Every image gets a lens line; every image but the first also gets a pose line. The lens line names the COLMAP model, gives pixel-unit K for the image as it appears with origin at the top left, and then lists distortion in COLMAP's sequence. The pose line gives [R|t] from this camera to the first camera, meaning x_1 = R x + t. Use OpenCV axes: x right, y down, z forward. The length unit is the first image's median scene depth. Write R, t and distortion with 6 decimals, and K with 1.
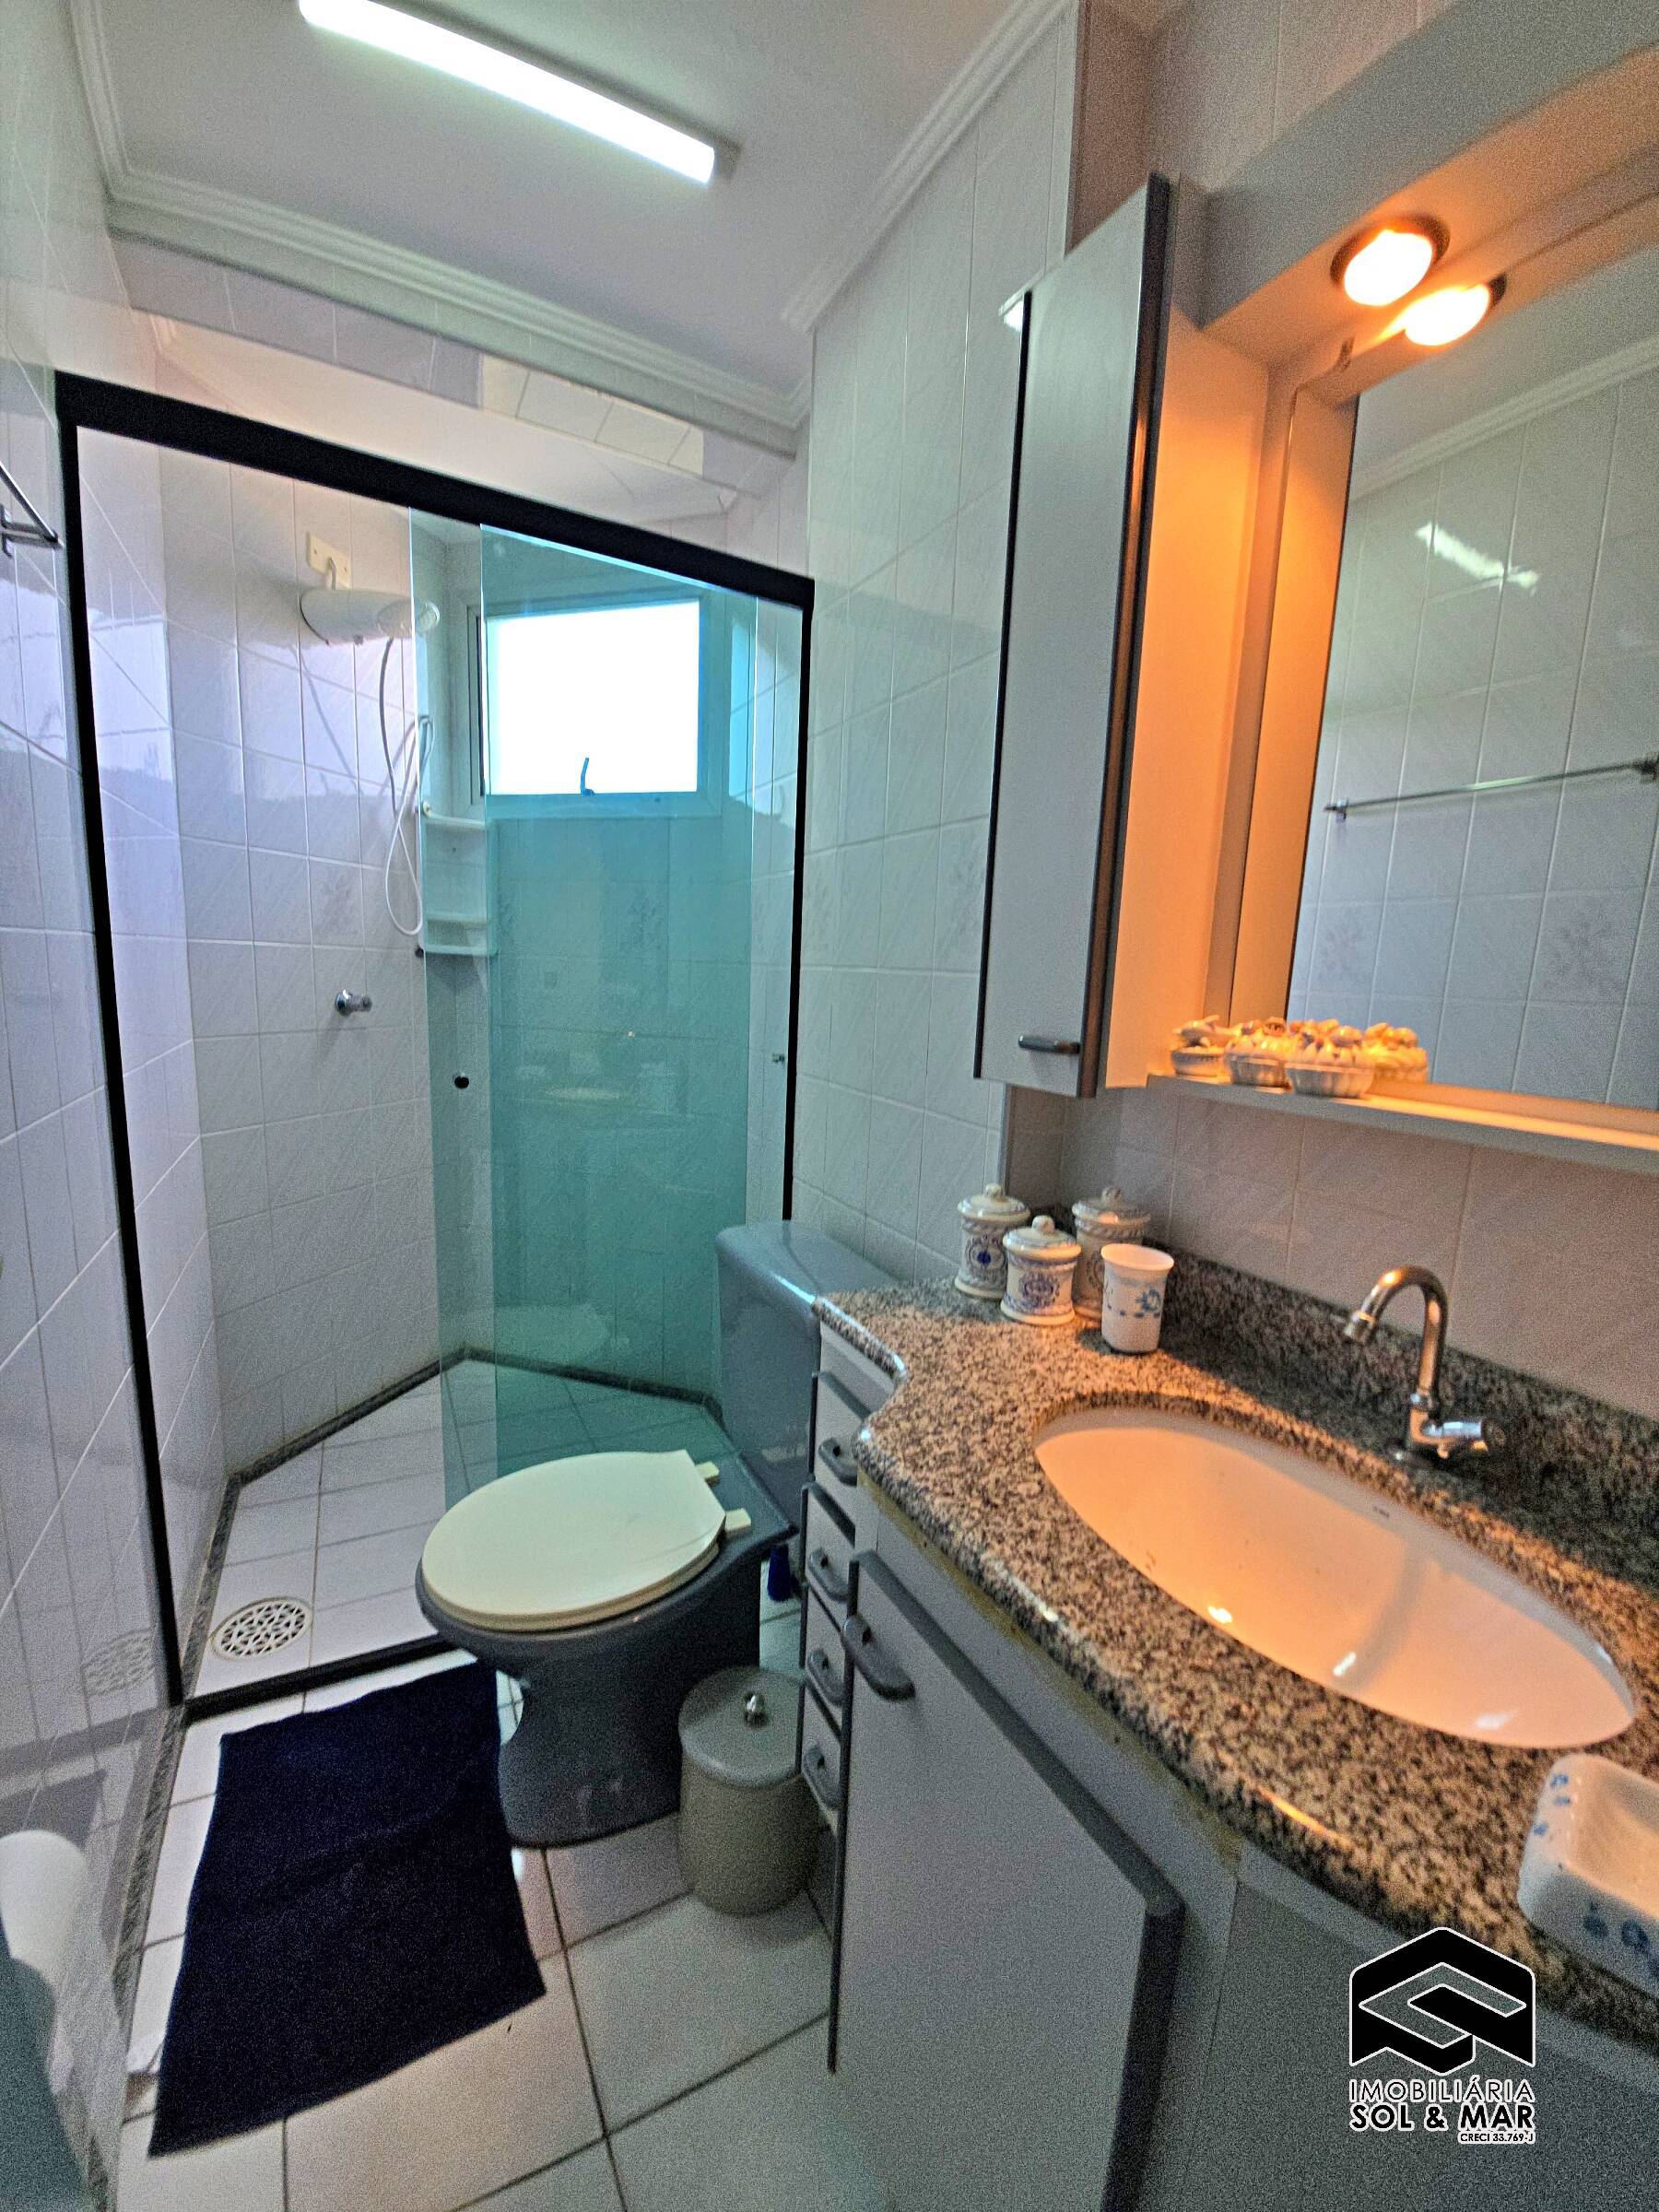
lens RADIAL K [[882.7, 0, 840.0], [0, 882.7, 1117.8], [0, 0, 1]] dist [-0.009921, -0.004967]
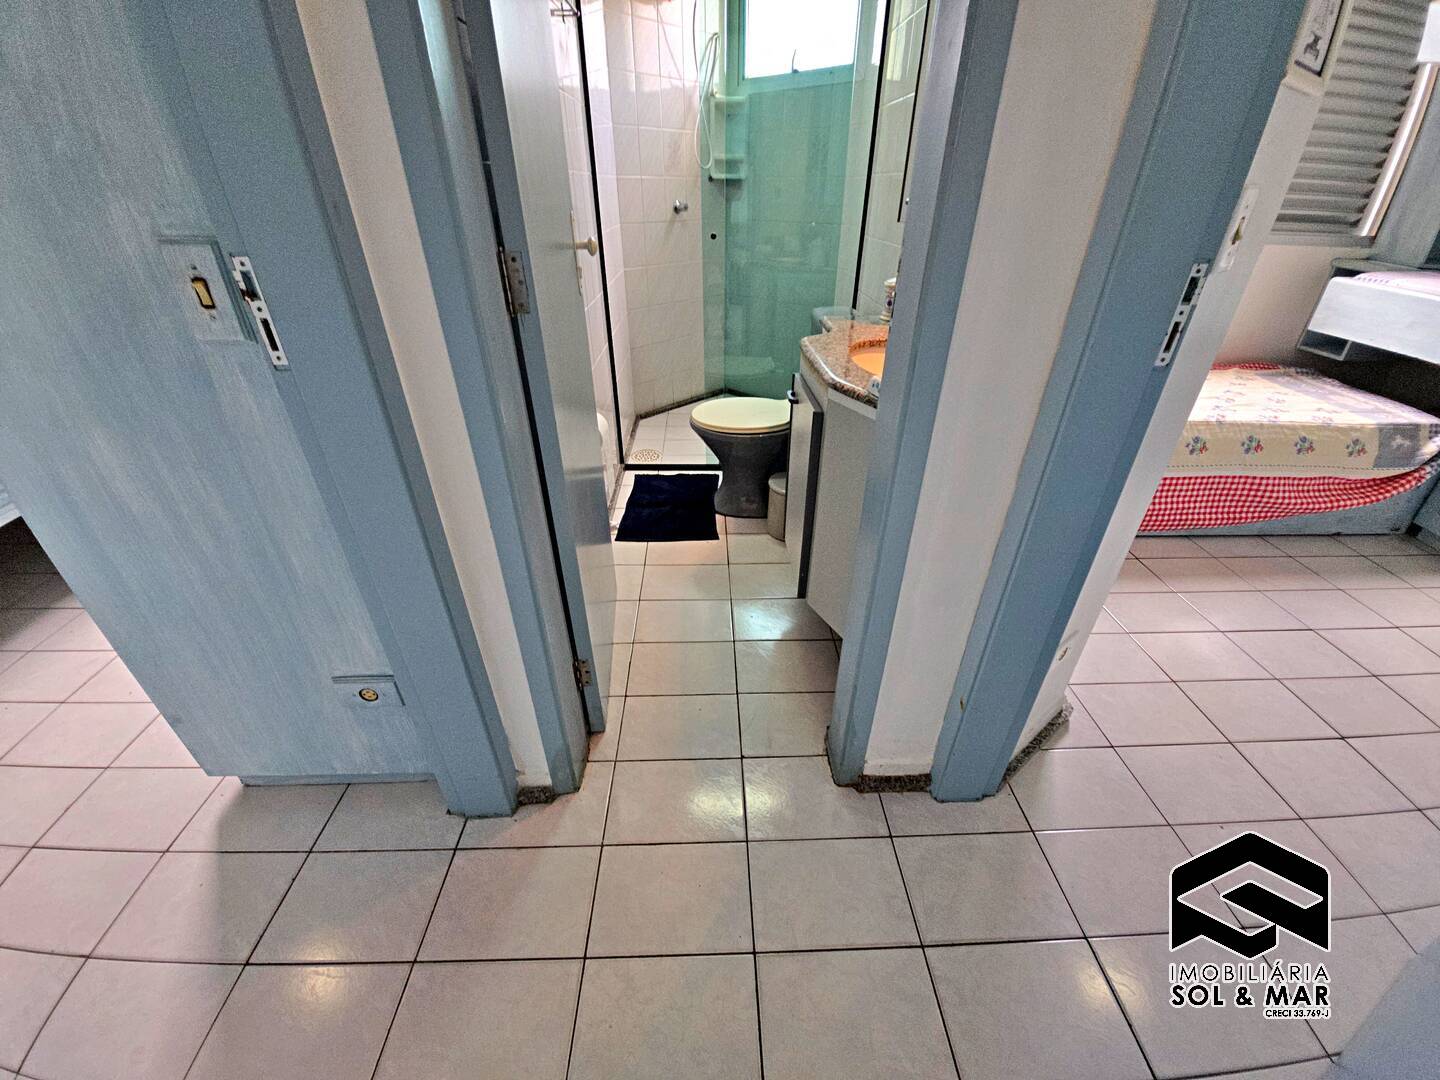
lens RADIAL K [[574.6, 0, 716.9], [0, 574.6, 535.2], [0, 0, 1]] dist [-0.009921, -0.004967]
pose [[0.891006, 0.194201, -0.410359, 0.278619], [-0.031144, 0.927908, 0.371506, 0.100225], [0.452923, -0.318234, 0.832820, -0.414768]]
